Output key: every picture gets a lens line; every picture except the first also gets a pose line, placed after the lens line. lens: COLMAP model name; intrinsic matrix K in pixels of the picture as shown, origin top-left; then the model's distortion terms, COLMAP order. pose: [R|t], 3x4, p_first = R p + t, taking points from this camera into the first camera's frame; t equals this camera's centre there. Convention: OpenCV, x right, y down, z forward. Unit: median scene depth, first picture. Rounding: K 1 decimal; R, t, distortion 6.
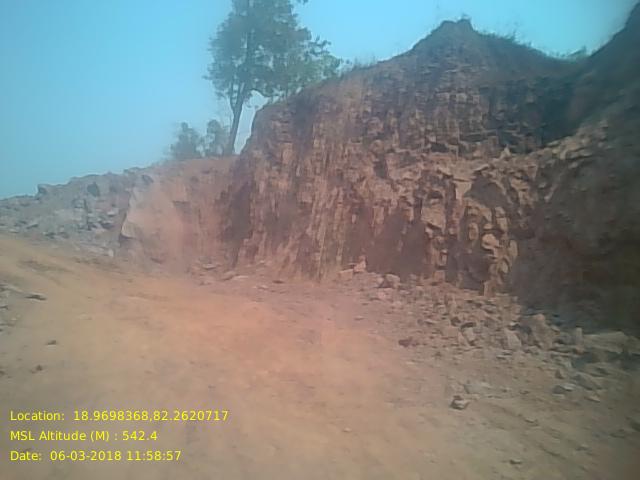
lens RADIAL K [[535.6, 0, 318.6], [0, 535.6, 249.4], [0, 0, 1]] dist [0.088388, -0.215115]
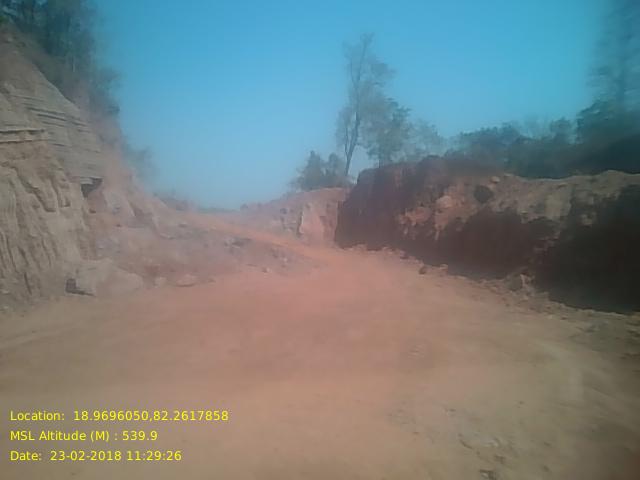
lens RADIAL K [[535.6, 0, 318.6], [0, 535.6, 249.4], [0, 0, 1]] dist [0.088388, -0.215115]
pose [[0.980483, 0.021075, -0.195472, 0.156696], [-0.017212, 0.999622, 0.021443, -0.005484], [0.195850, -0.017660, 0.980475, -1.185352]]
